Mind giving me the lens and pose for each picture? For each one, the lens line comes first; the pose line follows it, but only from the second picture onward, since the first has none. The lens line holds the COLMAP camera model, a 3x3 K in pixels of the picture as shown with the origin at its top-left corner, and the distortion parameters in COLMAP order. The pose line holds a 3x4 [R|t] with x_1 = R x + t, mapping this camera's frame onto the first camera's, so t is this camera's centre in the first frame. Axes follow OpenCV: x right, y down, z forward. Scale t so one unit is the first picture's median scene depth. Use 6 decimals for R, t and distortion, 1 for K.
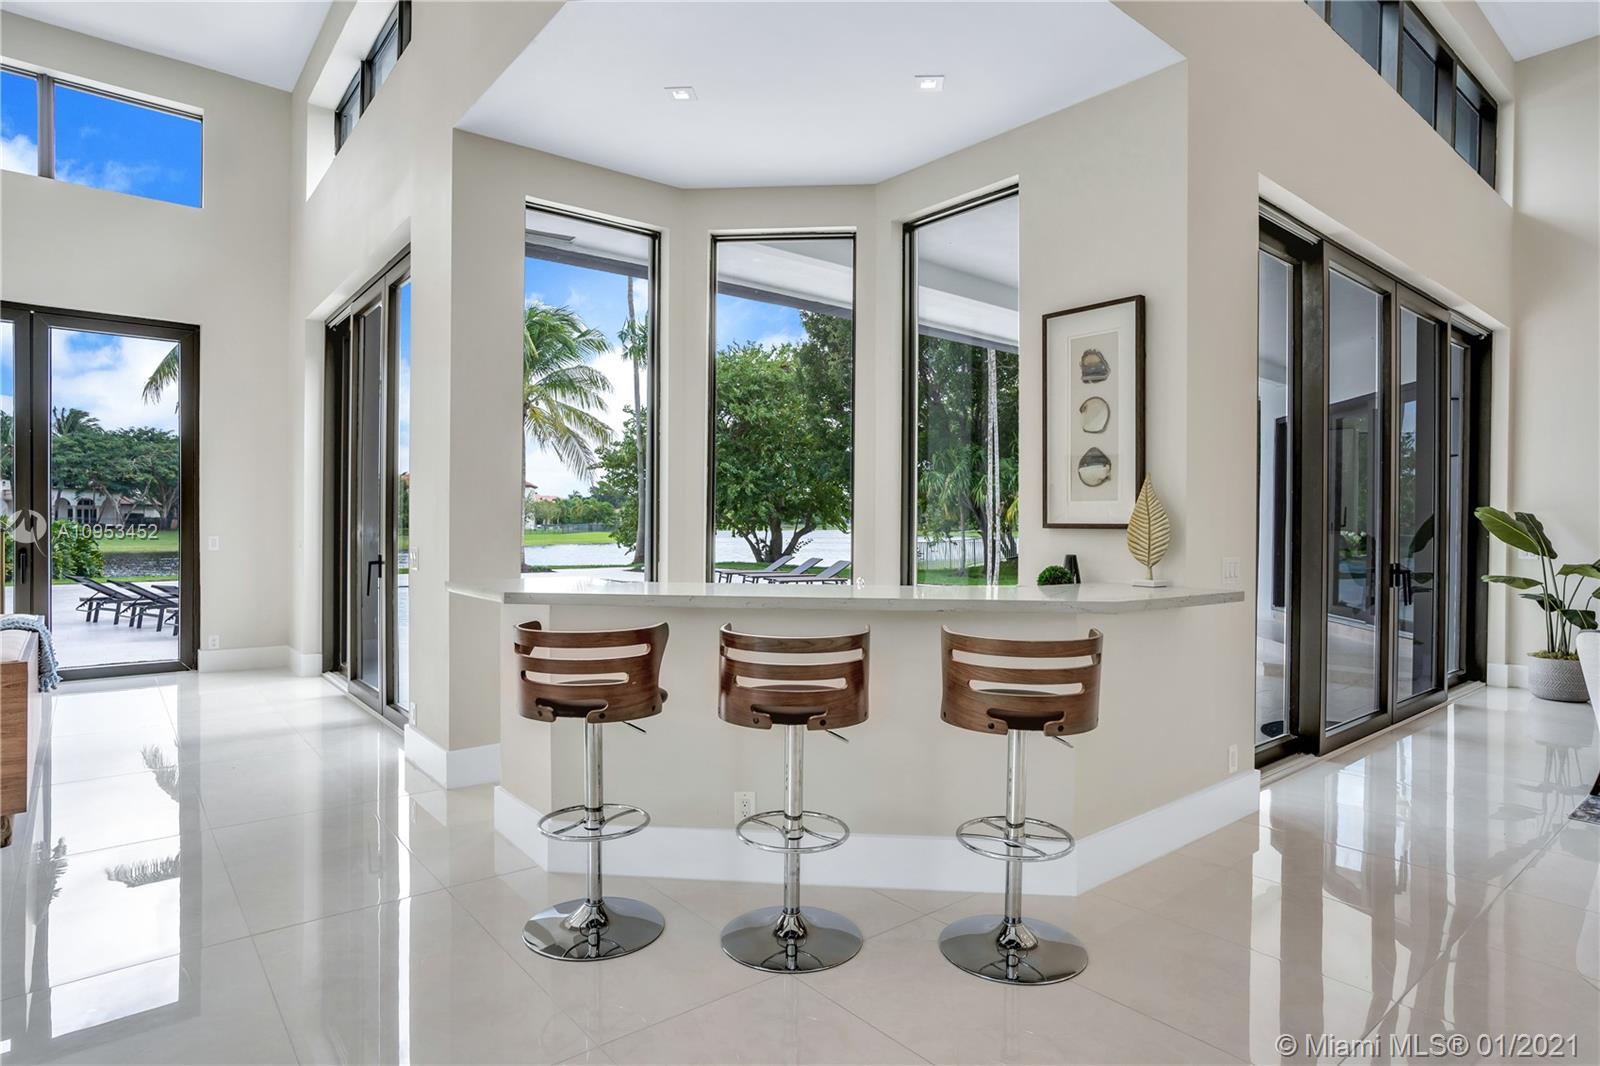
lens RADIAL K [[818.2, 0, 801.9], [0, 818.2, 535.3], [0, 0, 1]] dist [-0.035746, 0.010808]
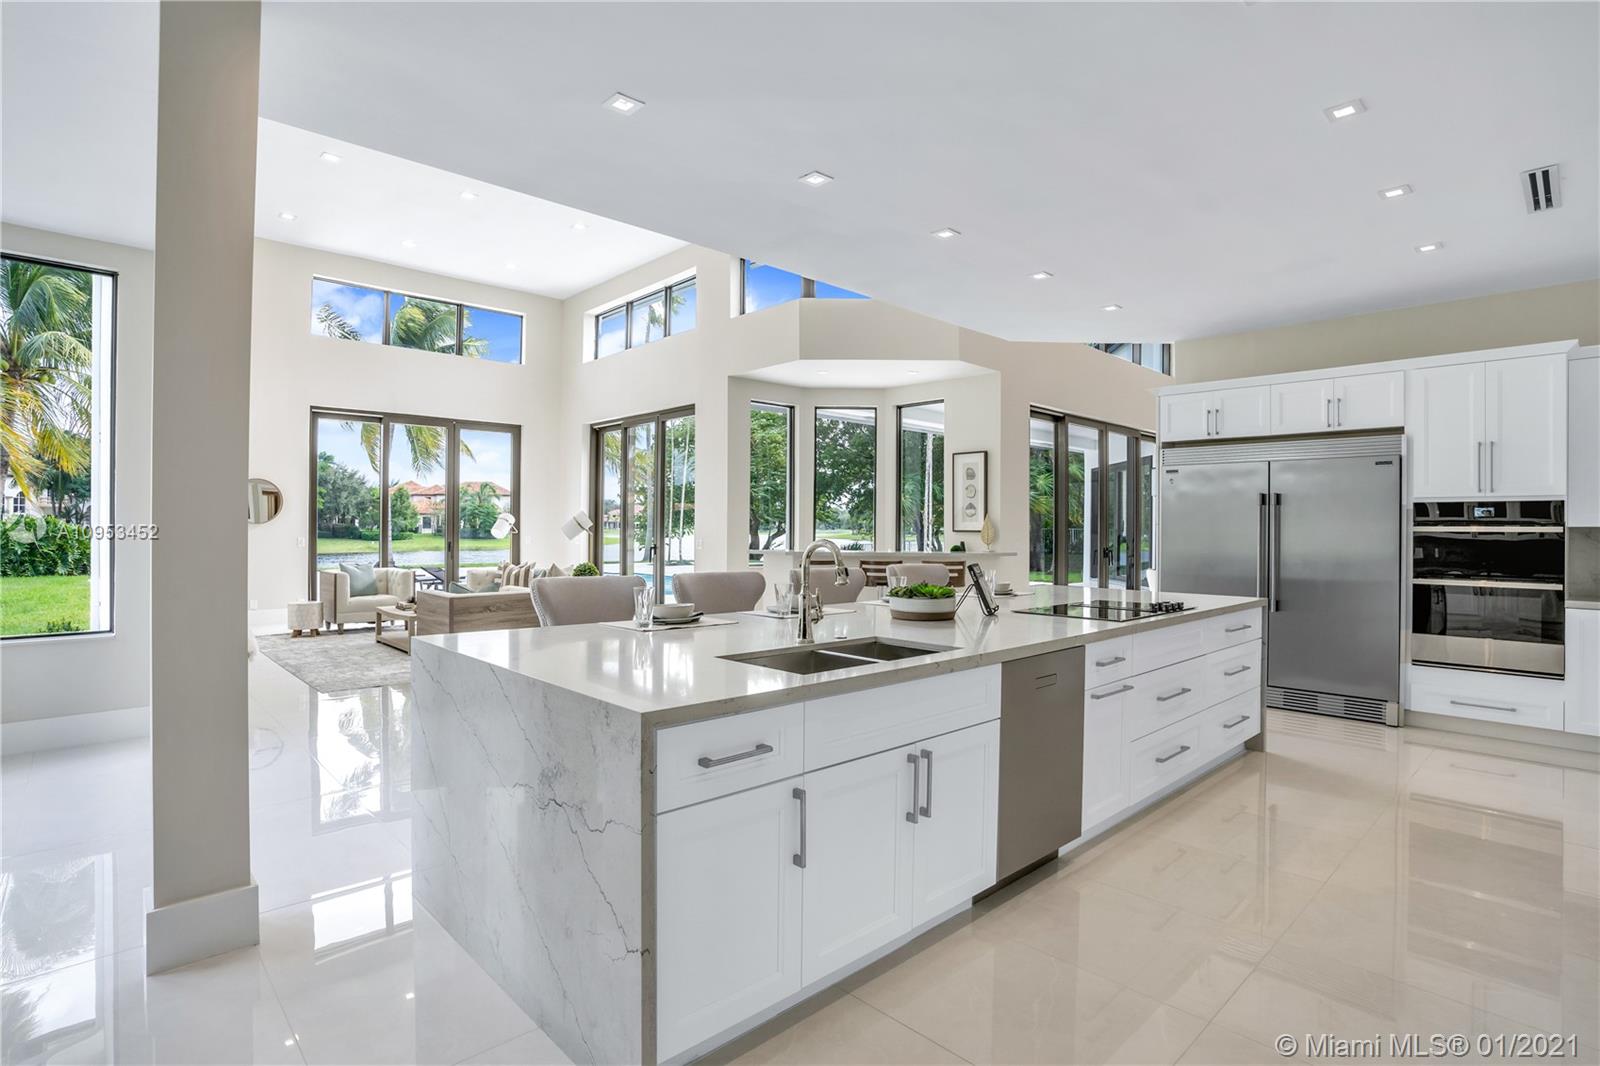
lens RADIAL K [[818.2, 0, 789.4], [0, 818.2, 532.9], [0, 0, 1]] dist [-0.035746, 0.010808]
pose [[0.997465, -0.000076, 0.071154, -0.287753], [0.000692, 0.999962, -0.008635, 0.011829], [-0.071150, 0.008663, 0.997428, -1.094447]]
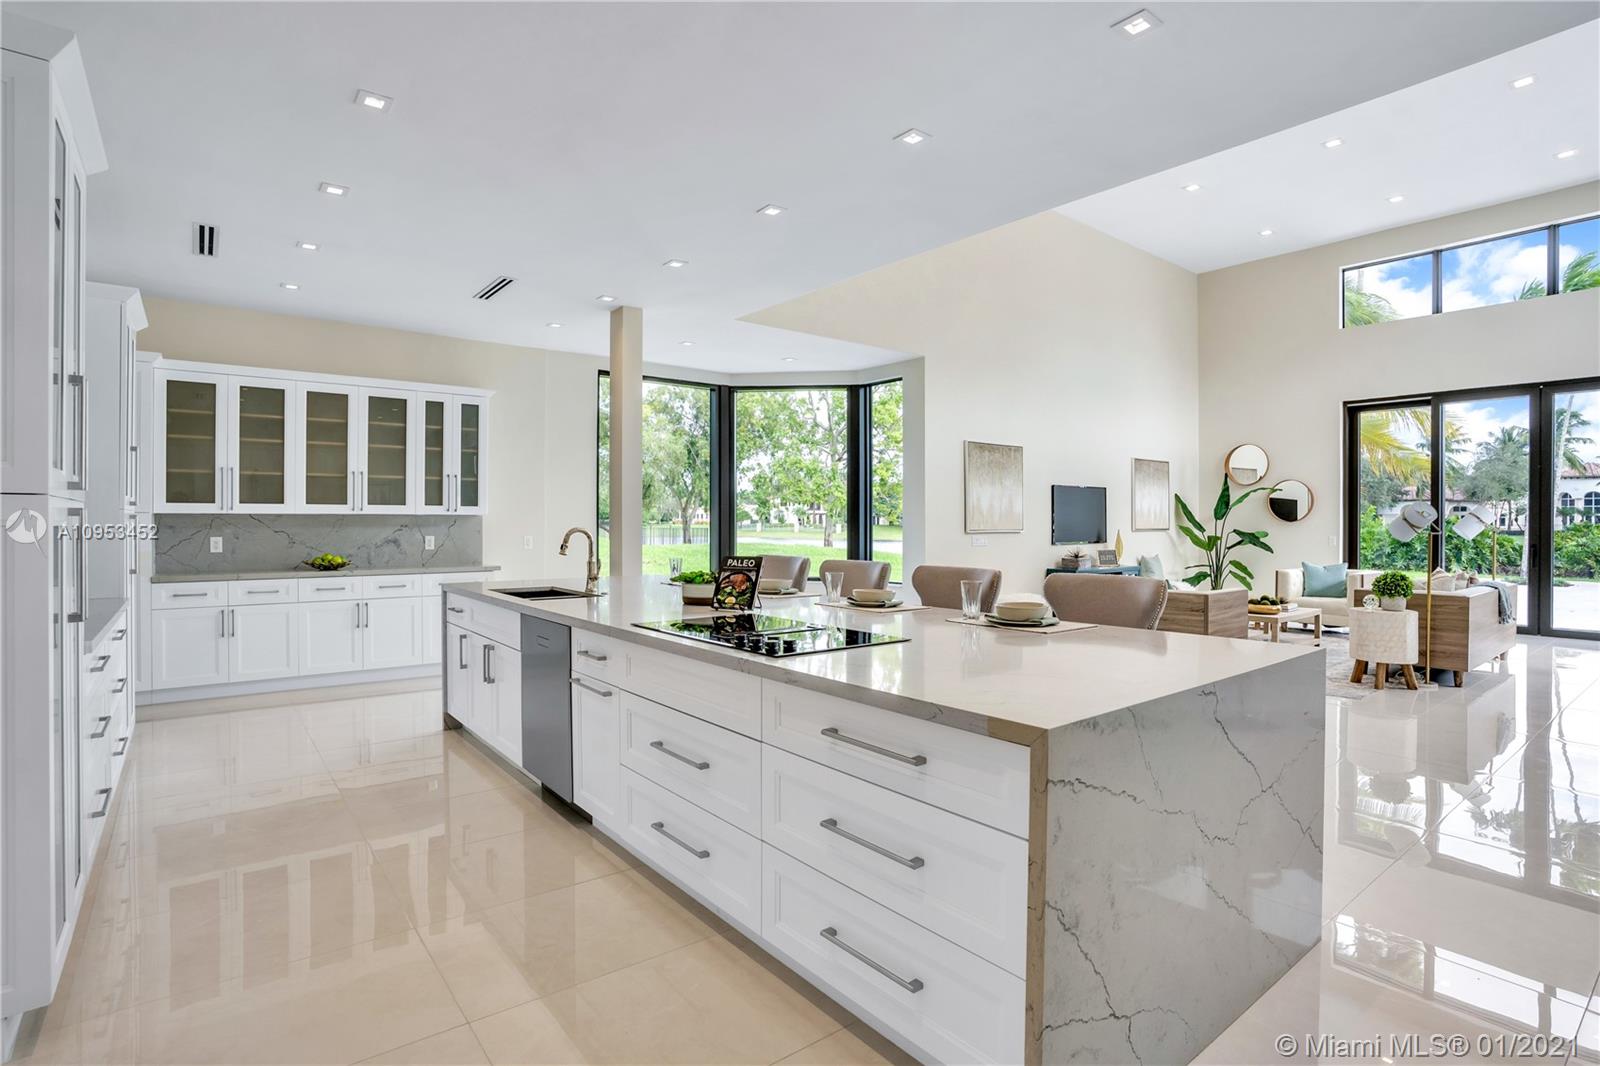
lens RADIAL K [[818.2, 0, 798.5], [0, 818.2, 538.5], [0, 0, 1]] dist [-0.035746, 0.010808]
pose [[-0.028152, 0.016501, -0.999467, 0.578648], [-0.019762, 0.999659, 0.017061, 0.002908], [0.999408, 0.020232, -0.027817, -0.343497]]
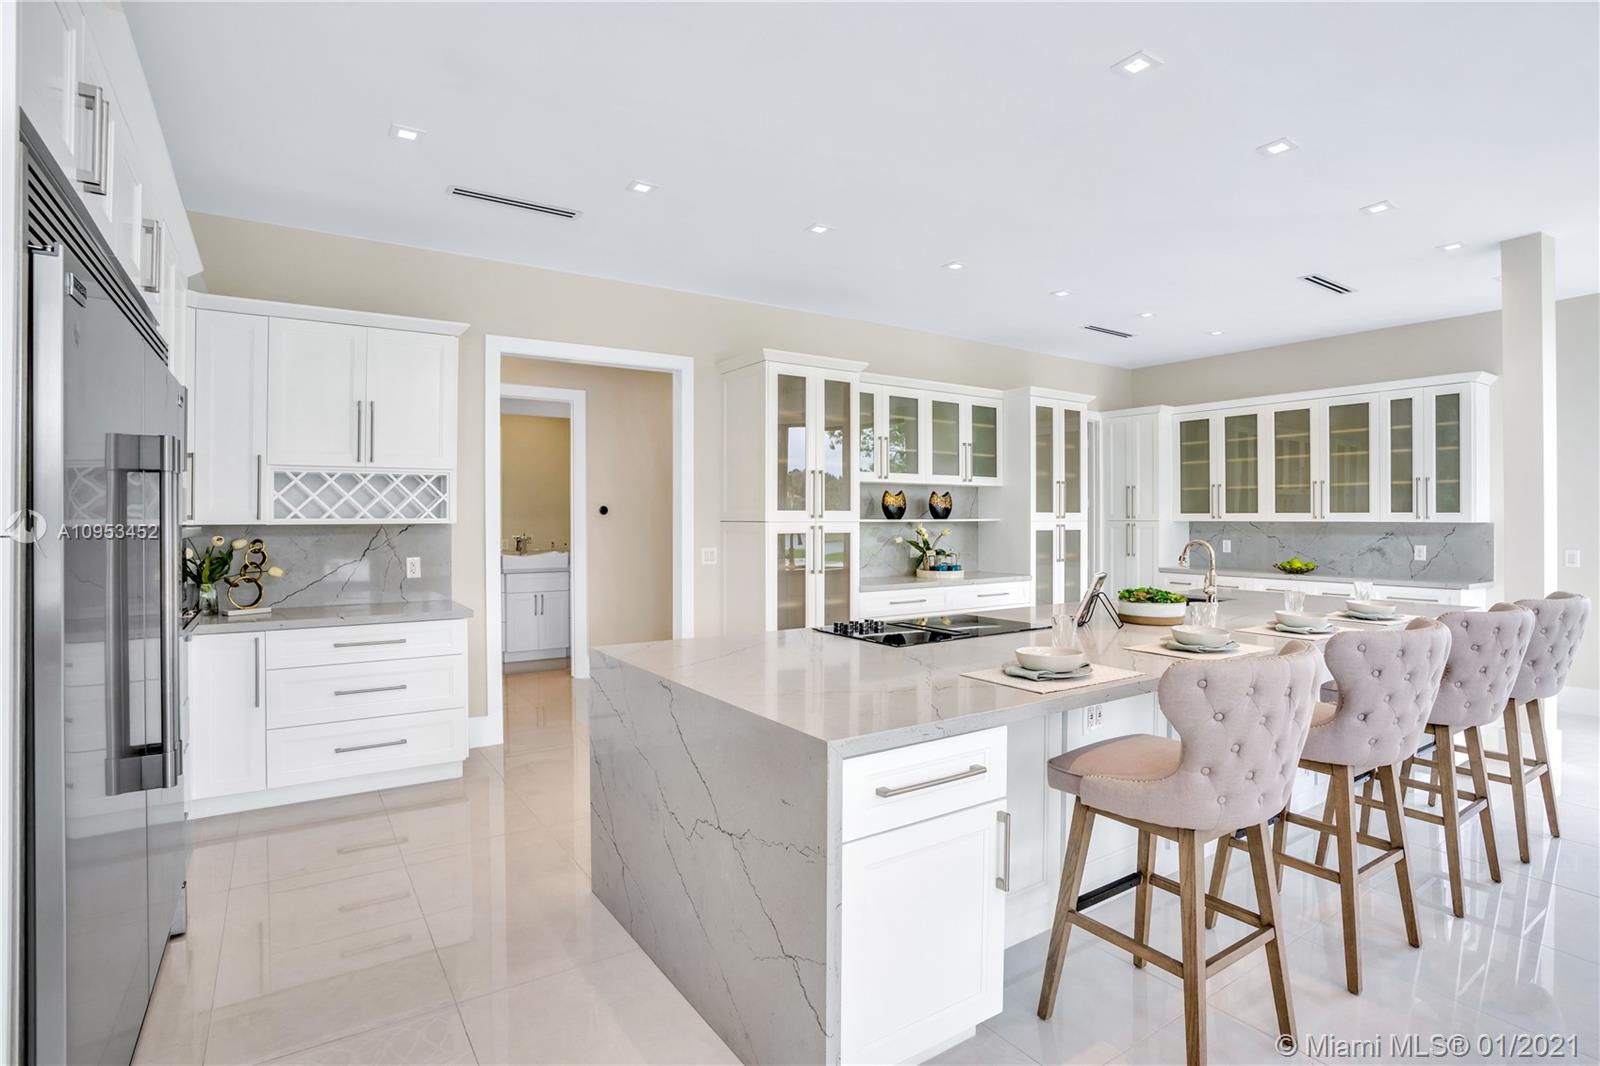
lens RADIAL K [[818.2, 0, 809.7], [0, 818.2, 520.0], [0, 0, 1]] dist [-0.035746, 0.010808]
pose [[-0.996709, -0.008193, 0.080647, 0.093479], [-0.006561, 0.999769, 0.020484, -0.021784], [-0.080797, 0.019887, -0.996532, 0.252437]]
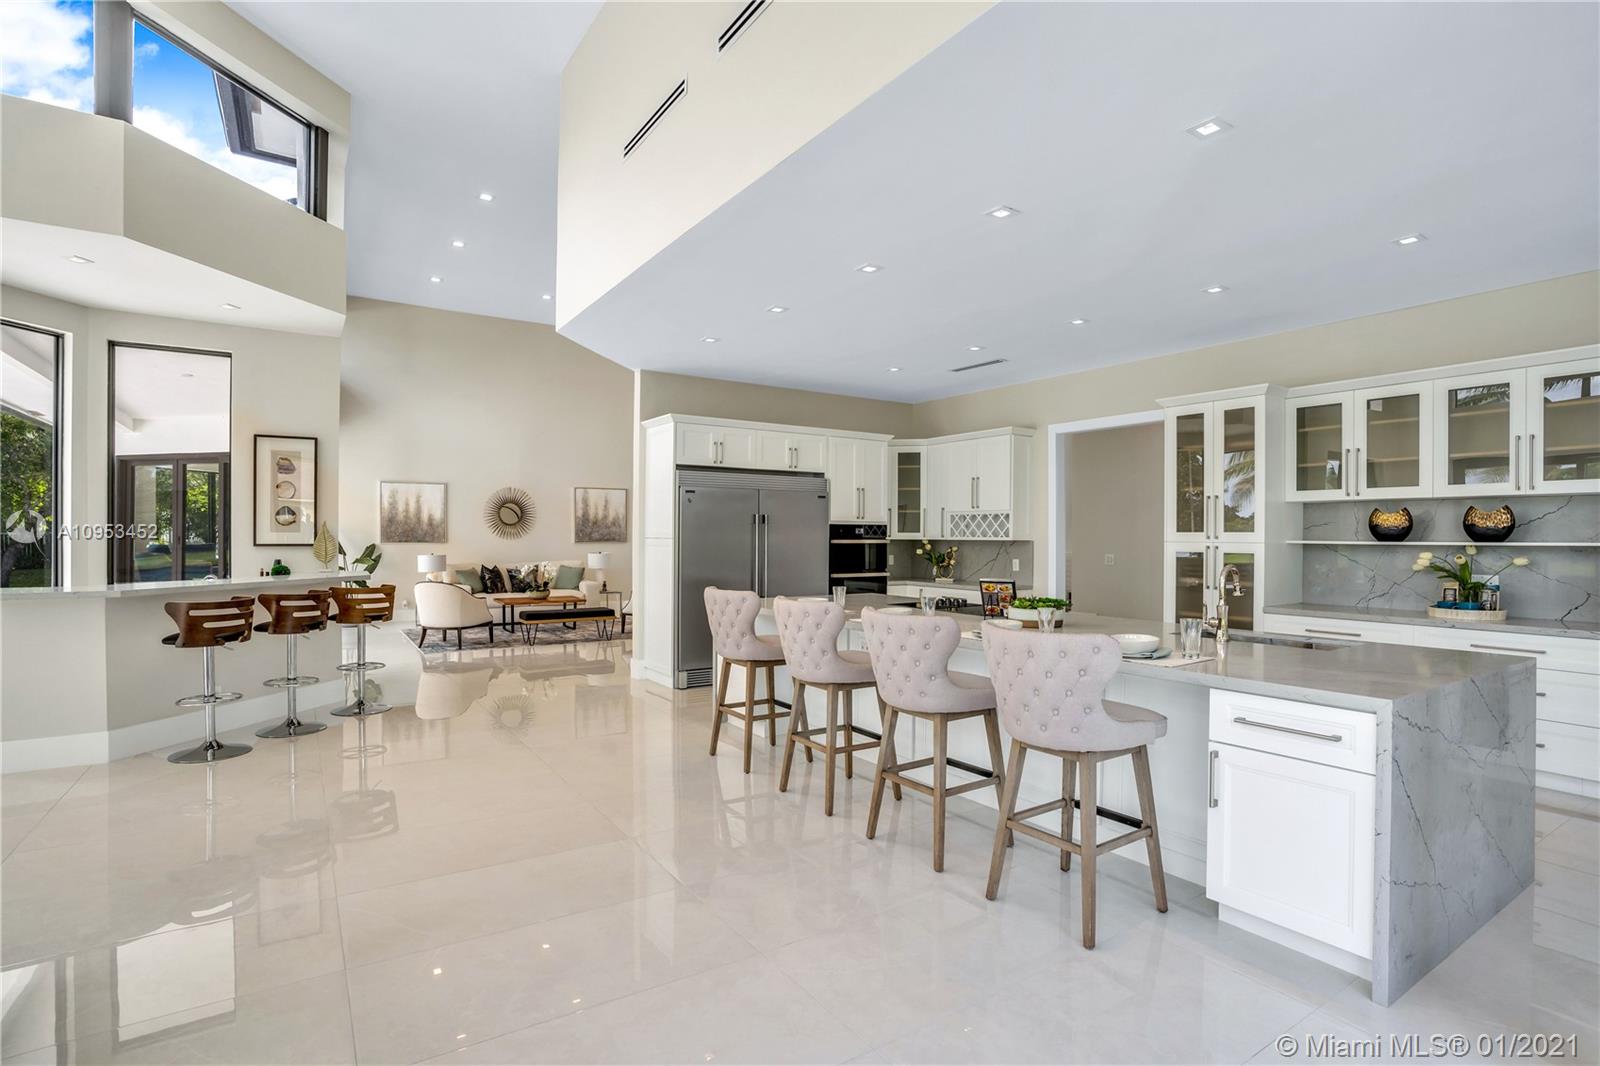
lens RADIAL K [[818.2, 0, 790.9], [0, 818.2, 541.2], [0, 0, 1]] dist [-0.035746, 0.010808]
pose [[0.102827, -0.013766, 0.994604, -0.945288], [0.010745, 0.999861, 0.012728, -0.020534], [-0.994641, 0.009379, 0.102961, -0.282163]]
